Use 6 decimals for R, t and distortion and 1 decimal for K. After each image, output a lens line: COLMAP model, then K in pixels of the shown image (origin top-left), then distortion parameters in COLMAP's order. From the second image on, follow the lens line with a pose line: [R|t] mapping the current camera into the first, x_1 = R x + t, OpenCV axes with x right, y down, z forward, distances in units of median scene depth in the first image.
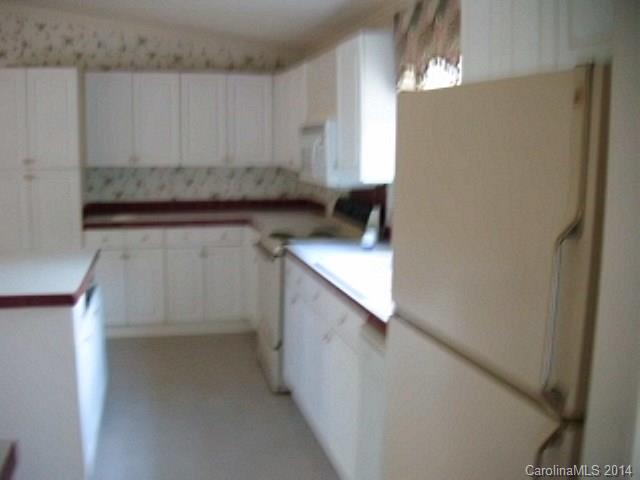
lens RADIAL K [[667.3, 0, 318.3], [0, 667.3, 240.0], [0, 0, 1]] dist [-0.163416, 0.000000]
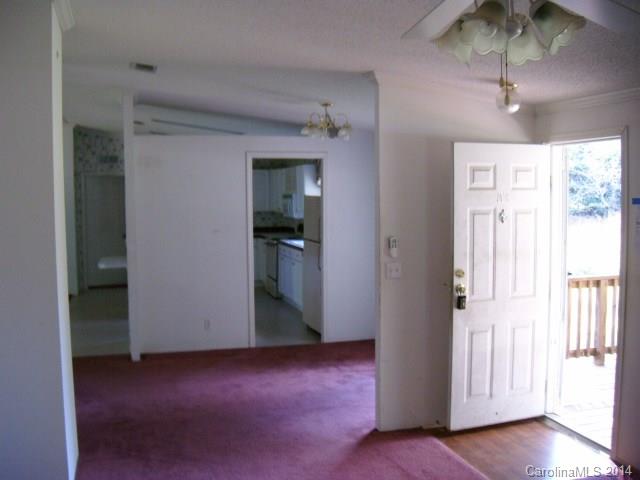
lens RADIAL K [[667.3, 0, 320.1], [0, 667.3, 239.7], [0, 0, 1]] dist [-0.163416, 0.000000]
pose [[0.999200, -0.019155, 0.035095, 0.021810], [0.021428, 0.997616, -0.065593, 0.165462], [-0.033755, 0.066293, 0.997229, -1.520162]]
